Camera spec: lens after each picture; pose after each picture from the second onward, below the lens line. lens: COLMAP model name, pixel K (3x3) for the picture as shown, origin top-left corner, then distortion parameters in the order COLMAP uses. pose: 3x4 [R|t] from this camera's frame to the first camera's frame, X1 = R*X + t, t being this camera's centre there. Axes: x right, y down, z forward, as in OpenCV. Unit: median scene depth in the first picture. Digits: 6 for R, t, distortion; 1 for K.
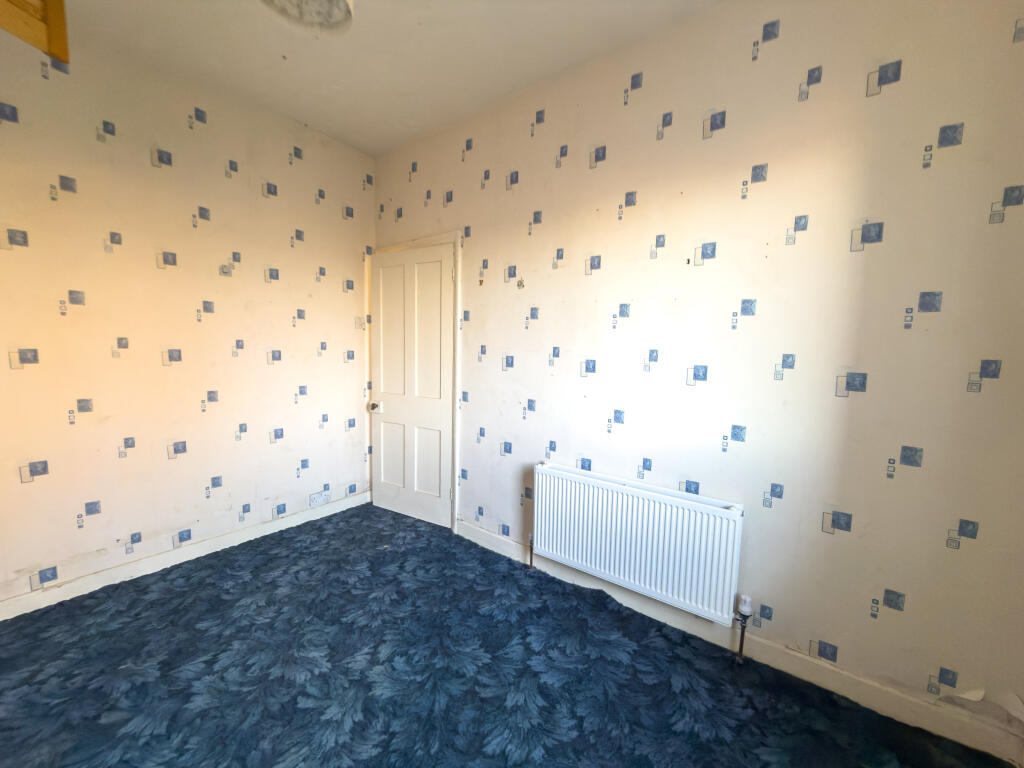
lens RADIAL K [[429.2, 0, 512.0], [0, 429.2, 380.9], [0, 0, 1]] dist [-0.000978, -0.000075]
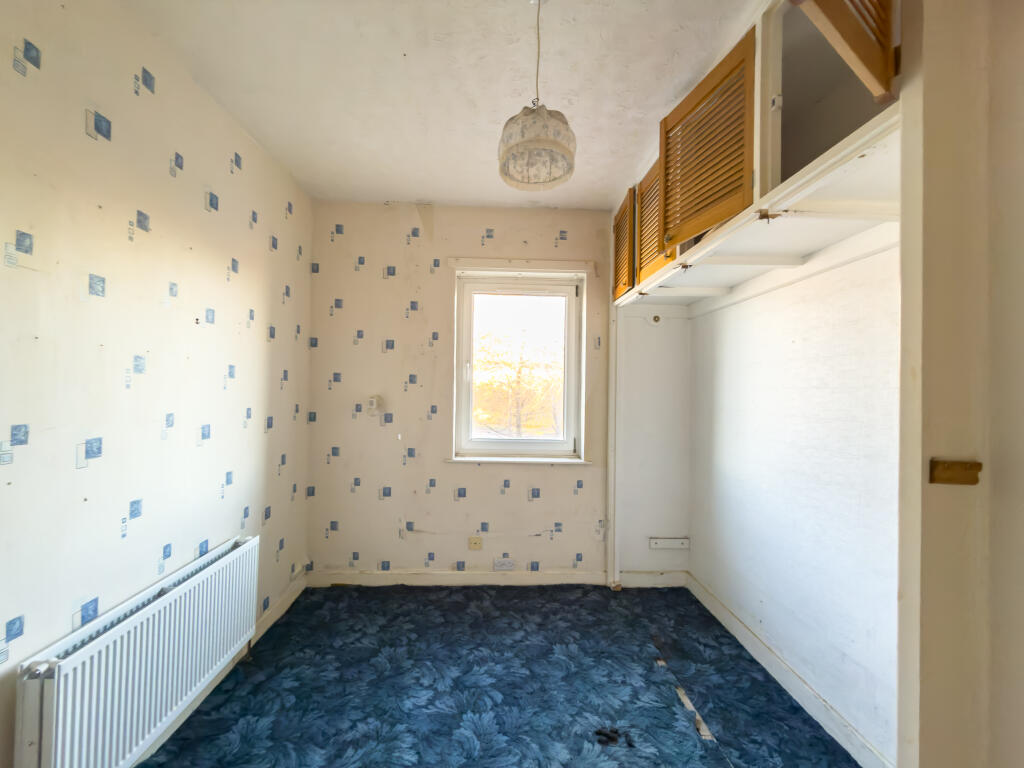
lens RADIAL K [[429.2, 0, 512.0], [0, 429.2, 380.9], [0, 0, 1]] dist [-0.000978, -0.000075]
pose [[-0.667550, -0.018021, 0.744347, -0.913752], [0.033947, 0.997931, 0.054605, -0.193389], [-0.743791, 0.061720, -0.665557, 1.275577]]
